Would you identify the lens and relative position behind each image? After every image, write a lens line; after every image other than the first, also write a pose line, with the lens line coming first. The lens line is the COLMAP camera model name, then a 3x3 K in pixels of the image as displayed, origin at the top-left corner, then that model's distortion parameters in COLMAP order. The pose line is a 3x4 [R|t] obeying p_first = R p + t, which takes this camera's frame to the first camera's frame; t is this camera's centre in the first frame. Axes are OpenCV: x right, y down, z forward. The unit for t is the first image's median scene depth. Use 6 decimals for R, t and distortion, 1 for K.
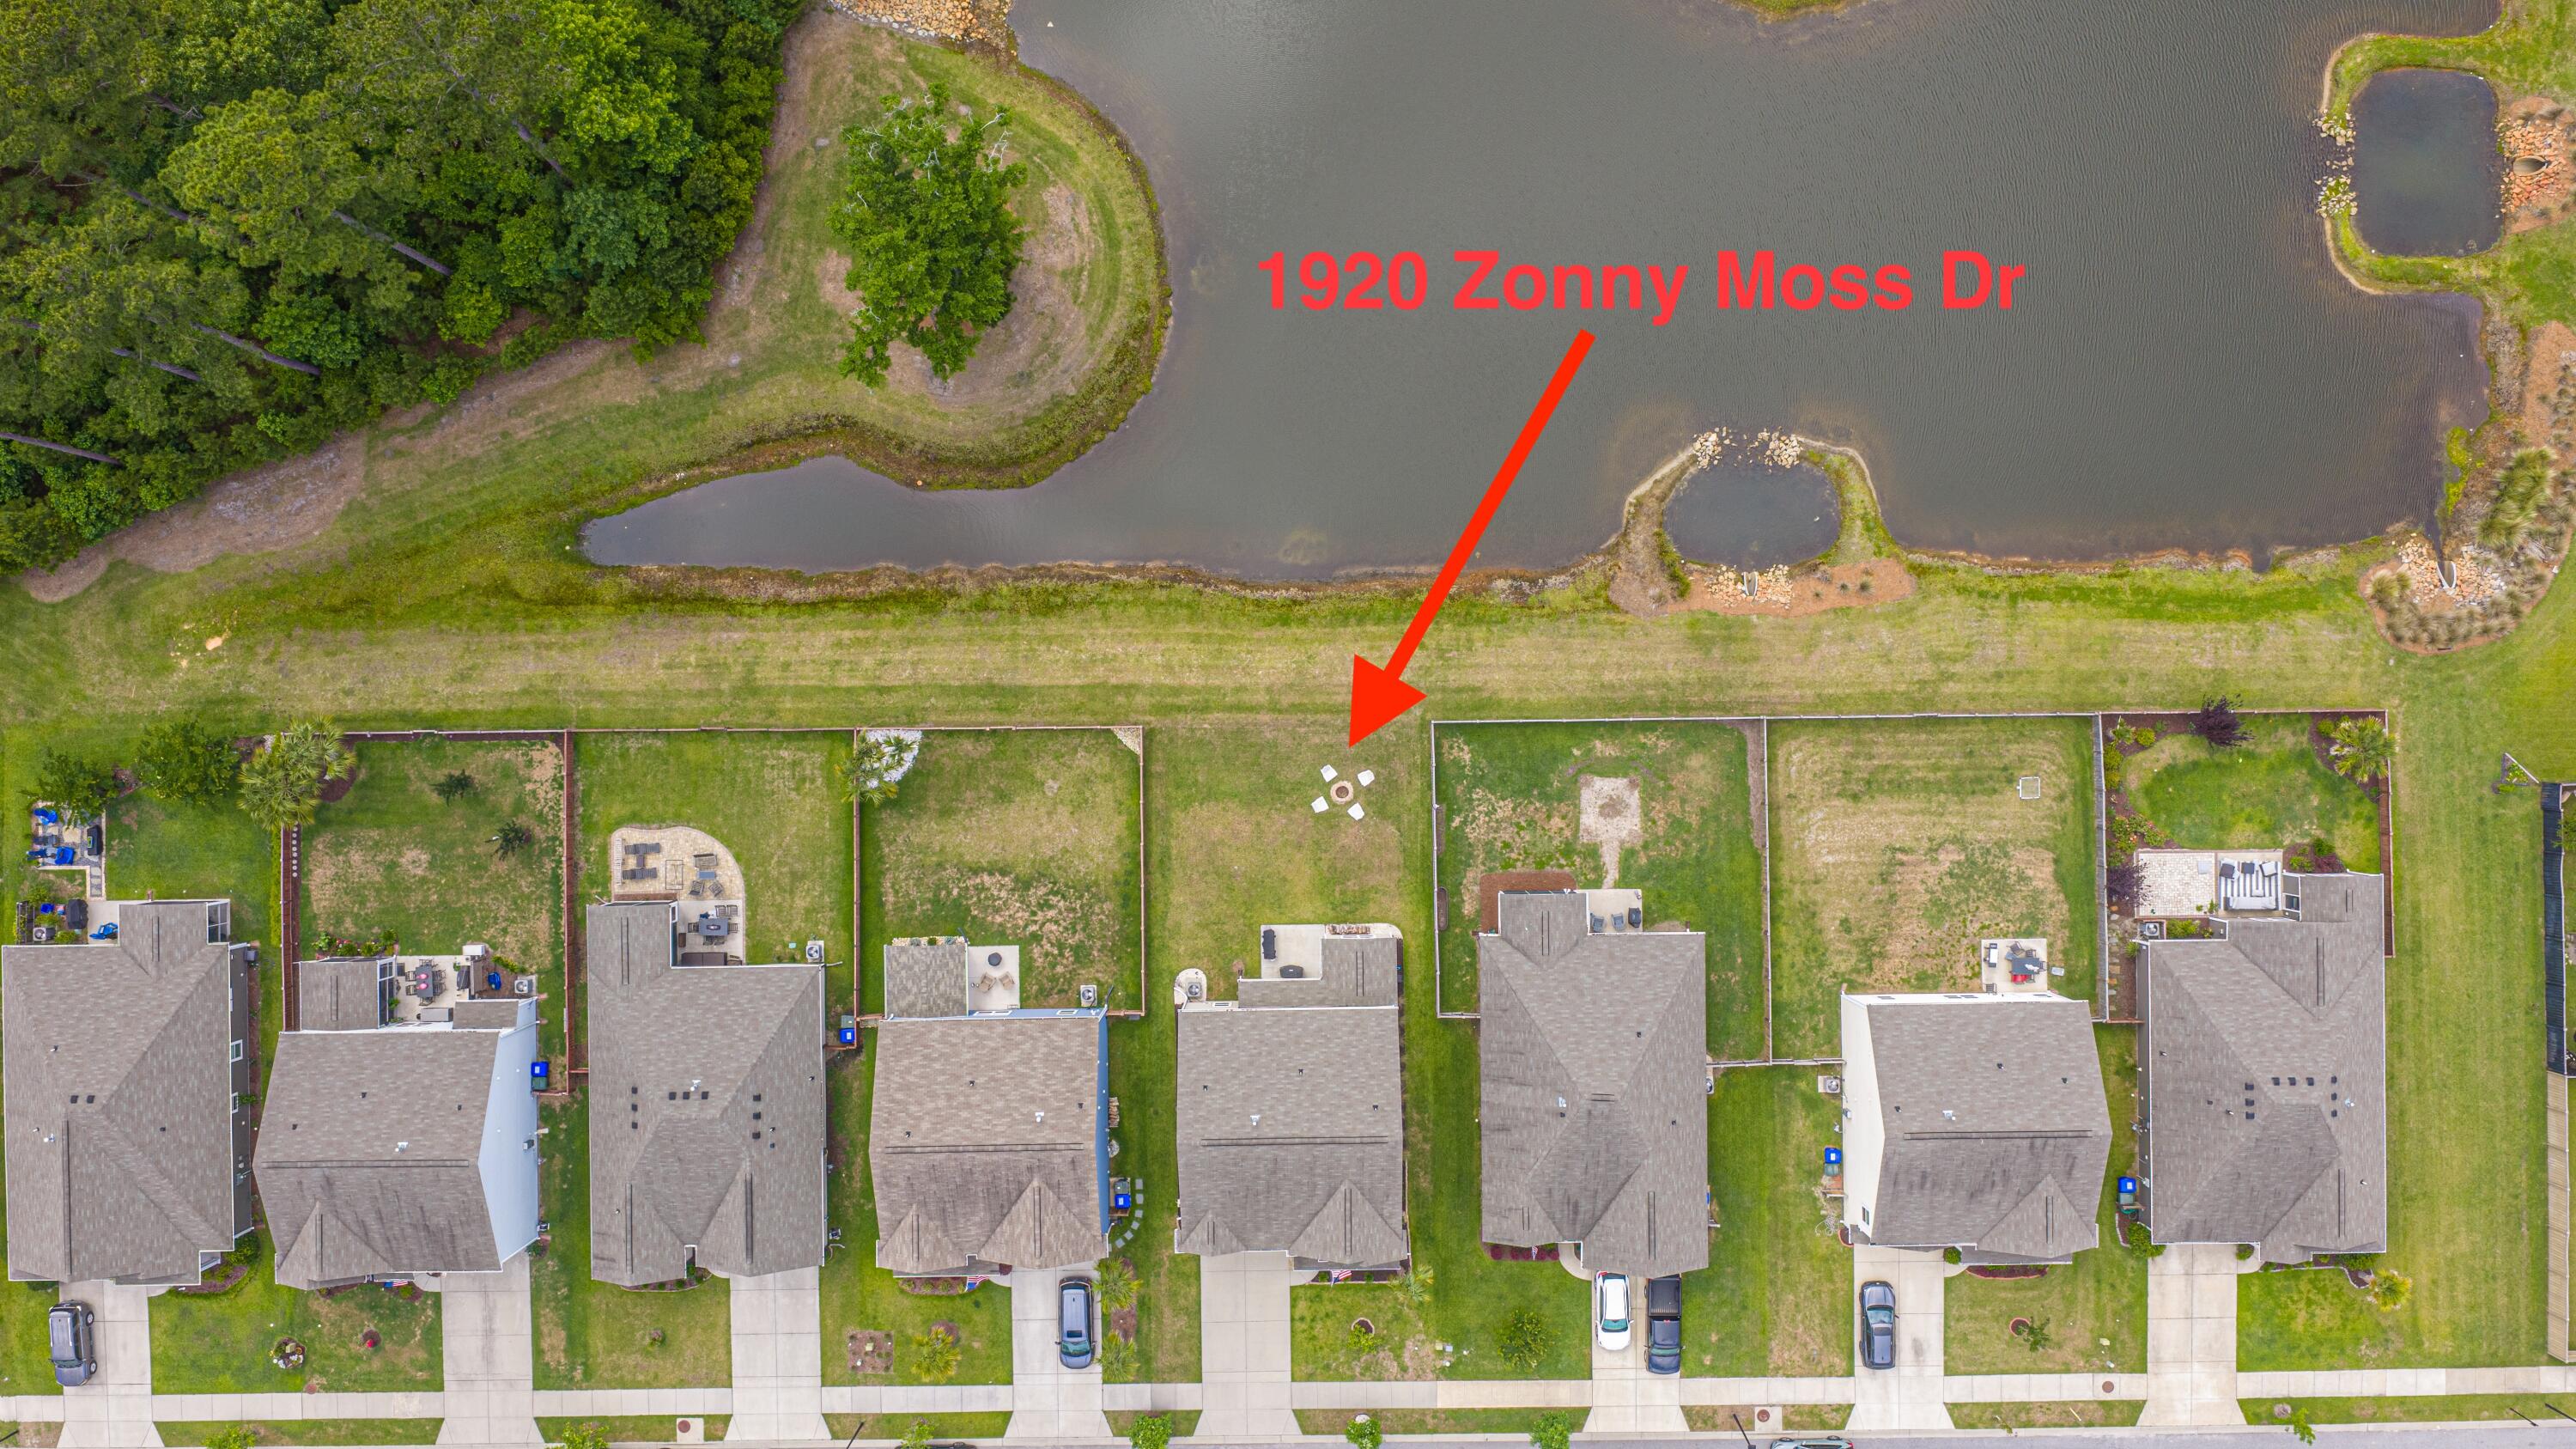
lens RADIAL K [[2129.6, 0, 1285.4], [0, 2129.6, 721.4], [0, 0, 1]] dist [0.021085, -0.047431]
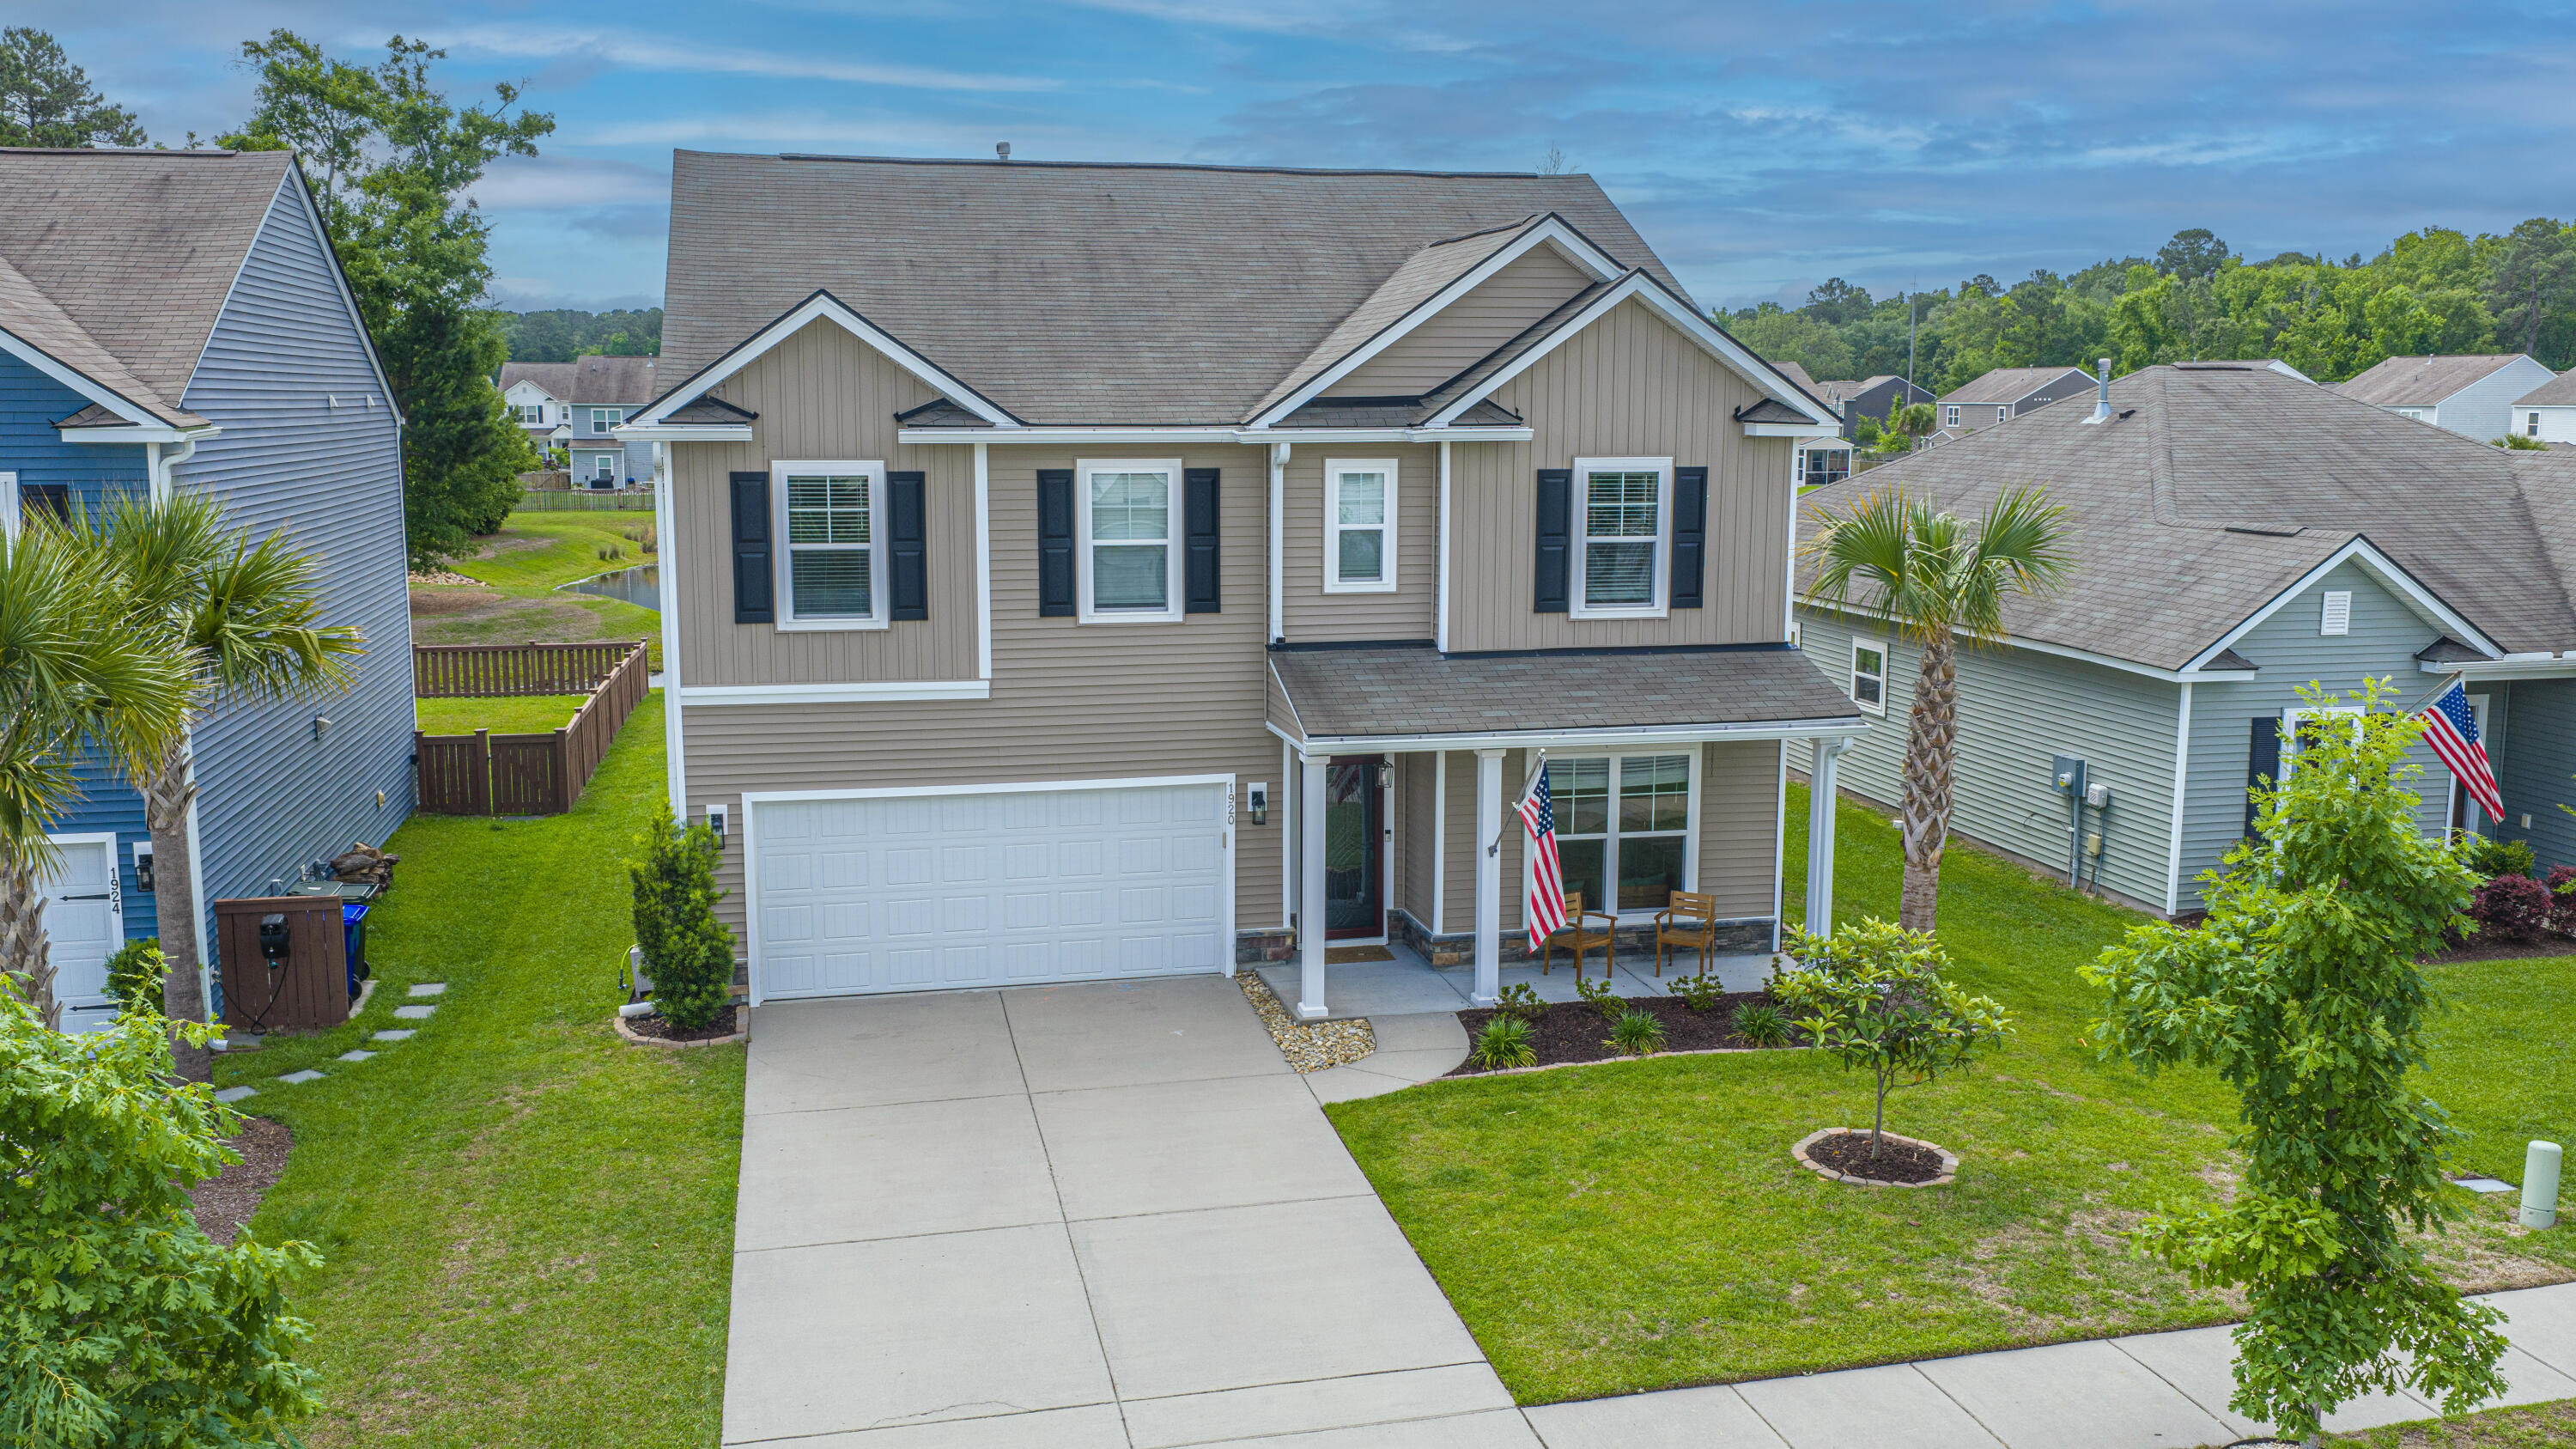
lens RADIAL K [[2129.0, 0, 1290.5], [0, 2129.0, 724.5], [0, 0, 1]] dist [0.018148, -0.039200]
pose [[0.978004, -0.023886, 0.207212, -0.032154], [0.208440, 0.148920, -0.966631, 0.412478], [-0.007769, 0.988561, 0.150624, 0.947482]]
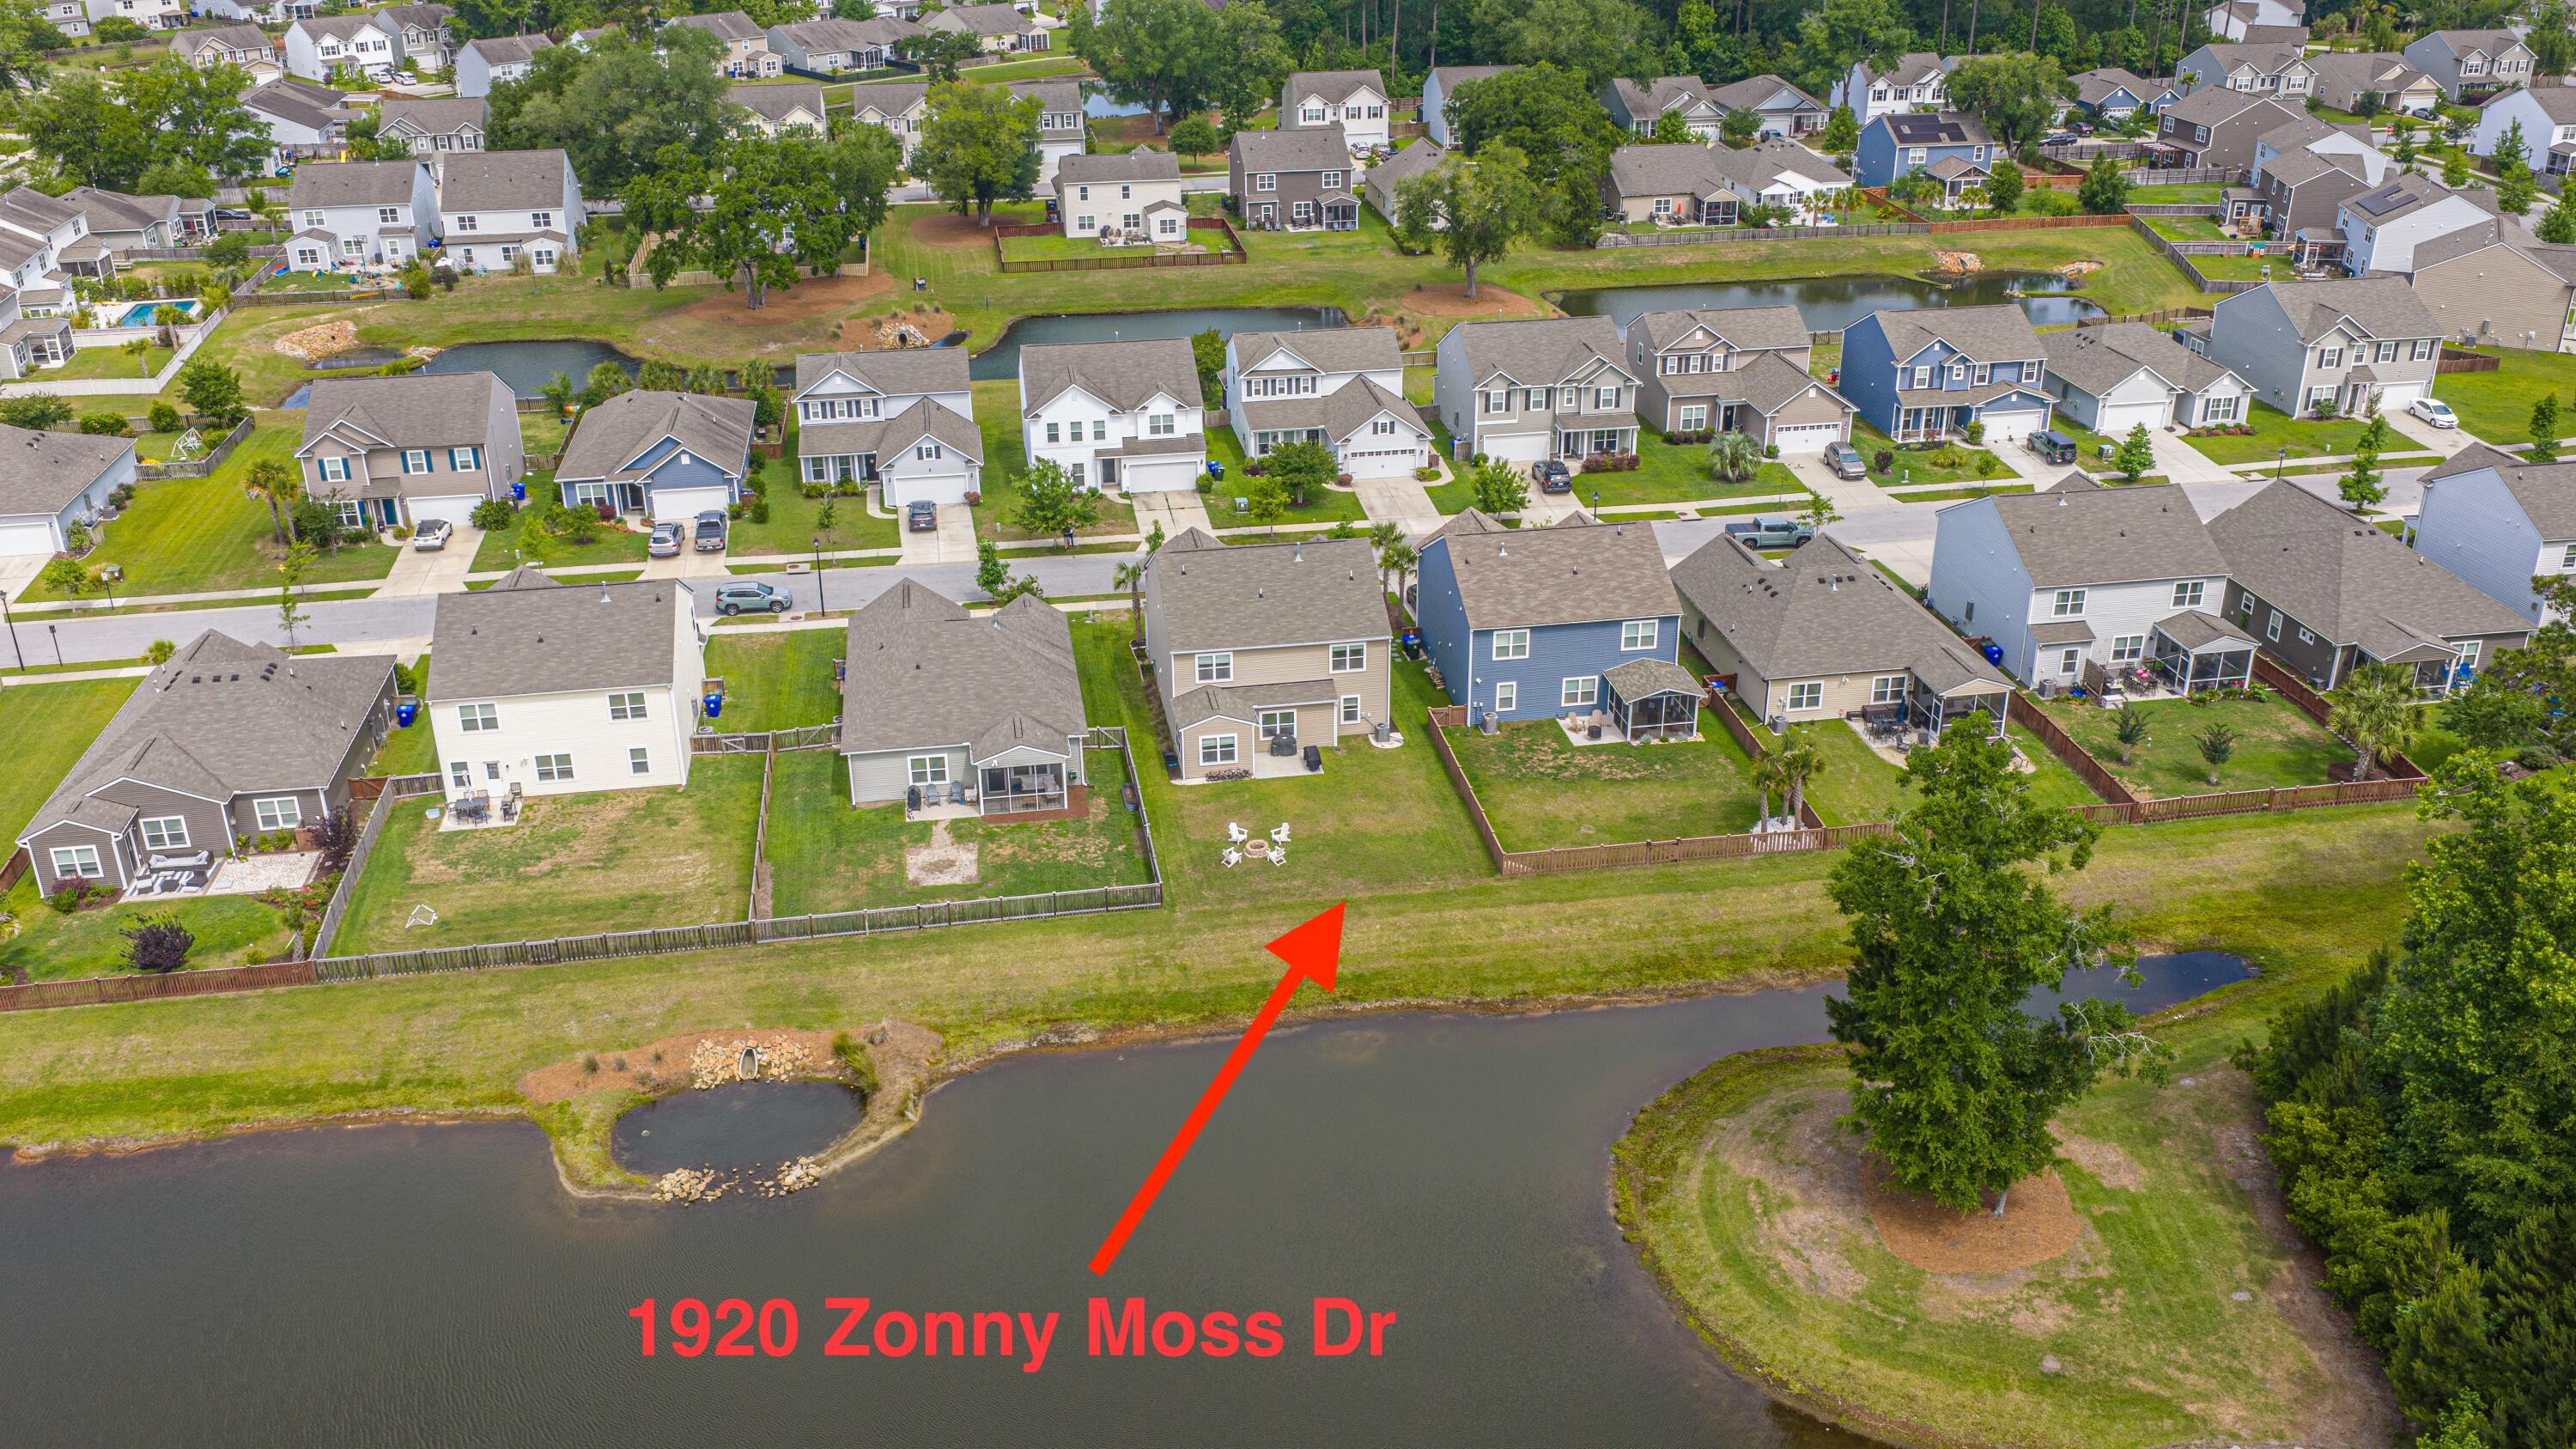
lens RADIAL K [[2129.6, 0, 1290.7], [0, 2129.6, 725.2], [0, 0, 1]] dist [0.021085, -0.047431]
pose [[-0.988002, 0.075303, -0.134836, 0.125060], [-0.154008, -0.415207, 0.896596, -0.715559], [0.011532, 0.906605, 0.421823, 0.591389]]
